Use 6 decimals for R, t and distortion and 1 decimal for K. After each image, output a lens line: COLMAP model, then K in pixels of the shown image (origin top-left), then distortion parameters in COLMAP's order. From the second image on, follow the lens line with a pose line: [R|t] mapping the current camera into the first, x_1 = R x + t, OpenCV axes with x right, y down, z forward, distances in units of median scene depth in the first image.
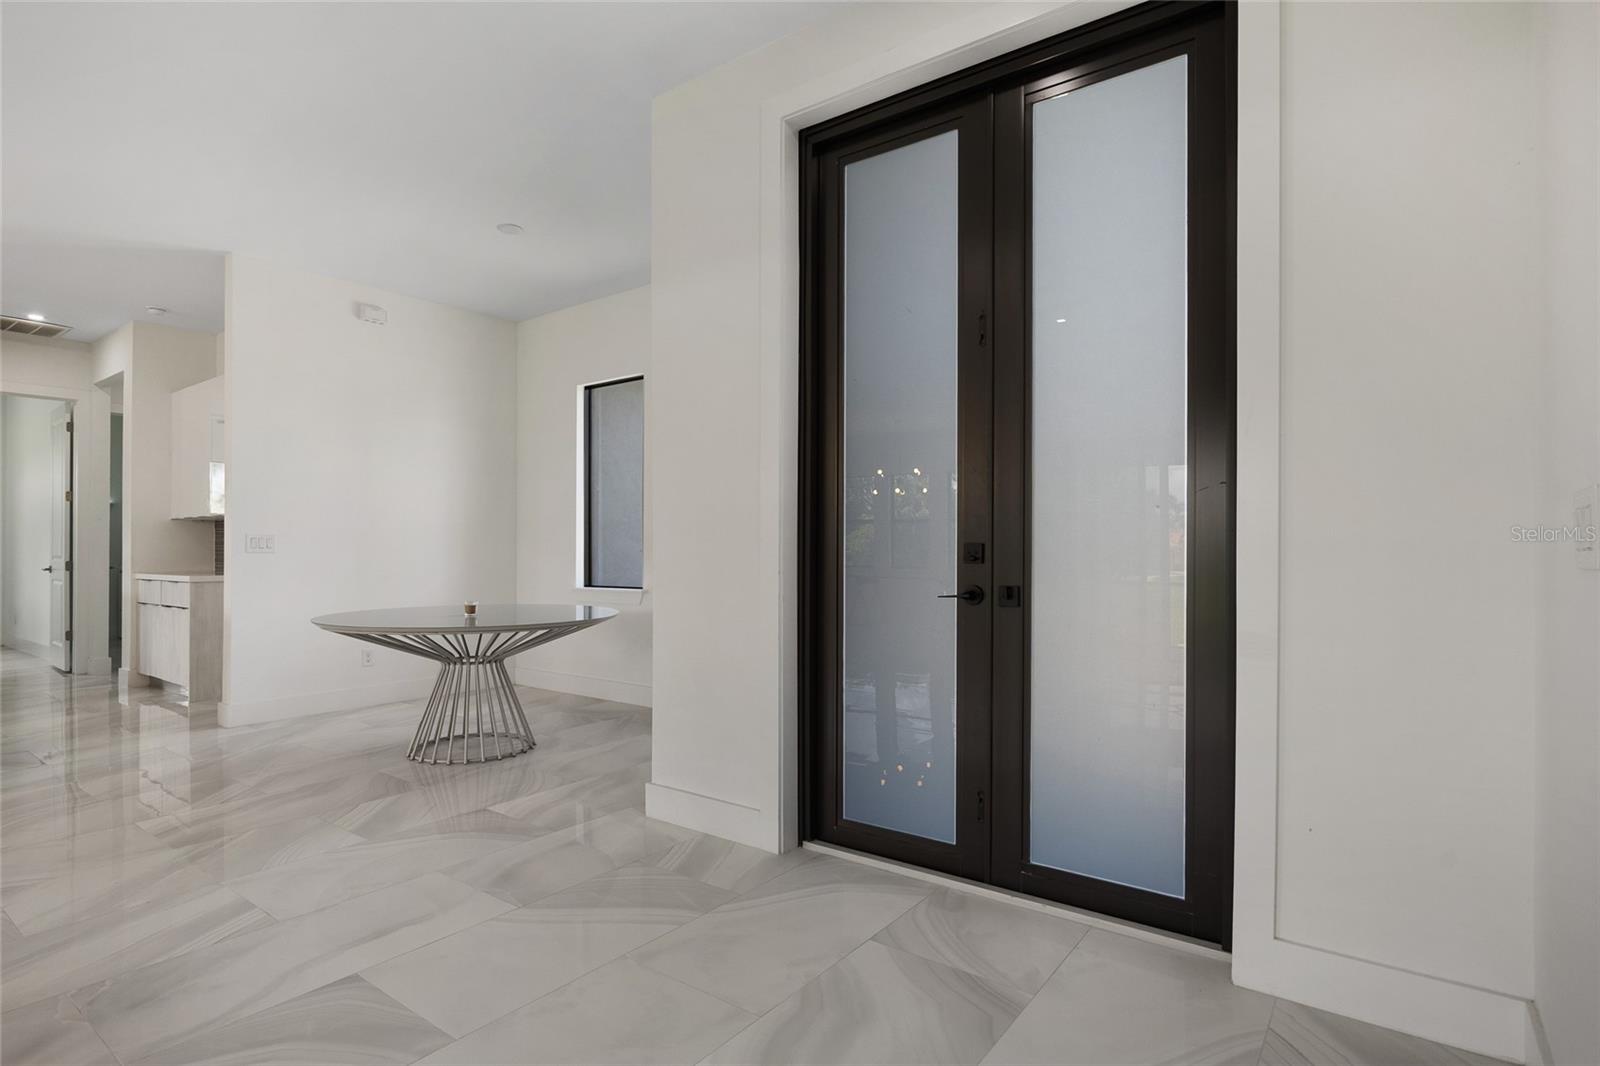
lens RADIAL K [[819.7, 0, 800.0], [0, 819.7, 533.0], [0, 0, 1]] dist [-0.002181, -0.001428]
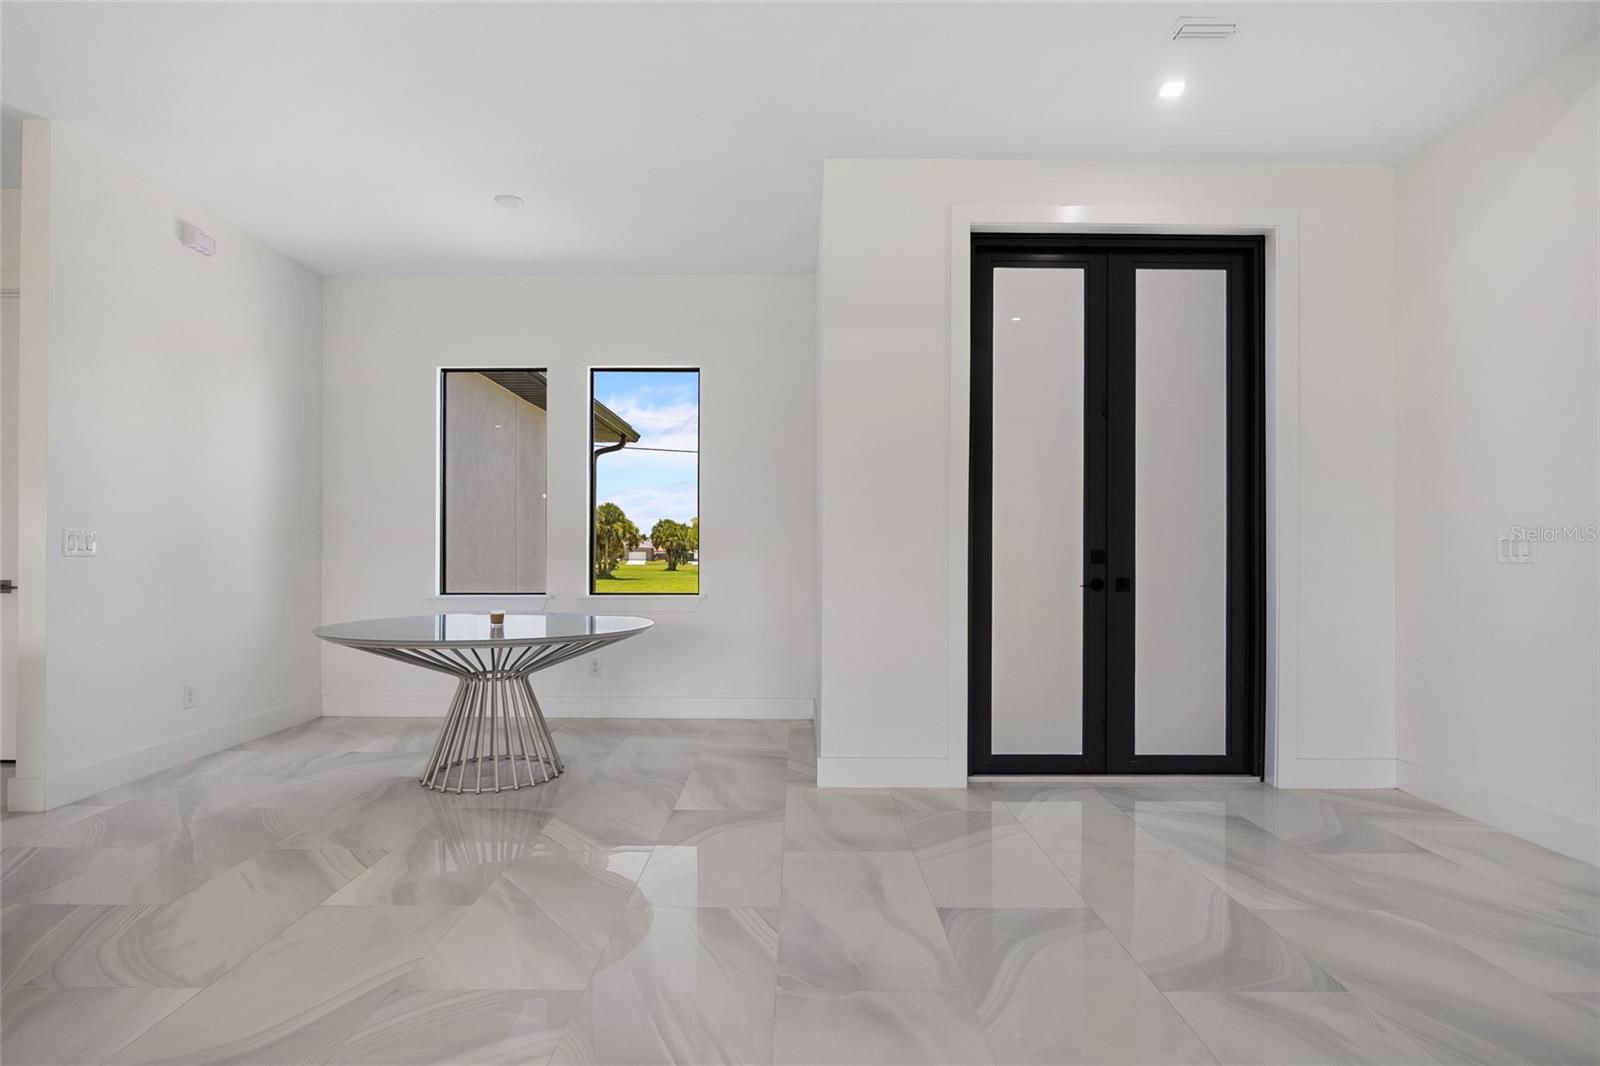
lens RADIAL K [[826.5, 0, 800.0], [0, 826.5, 533.0], [0, 0, 1]] dist [0.004272, 0.000237]
pose [[0.799010, 0.015379, 0.601120, -0.923407], [-0.014144, 0.999877, -0.006780, -0.000114], [-0.601151, -0.003085, 0.799130, 0.097760]]
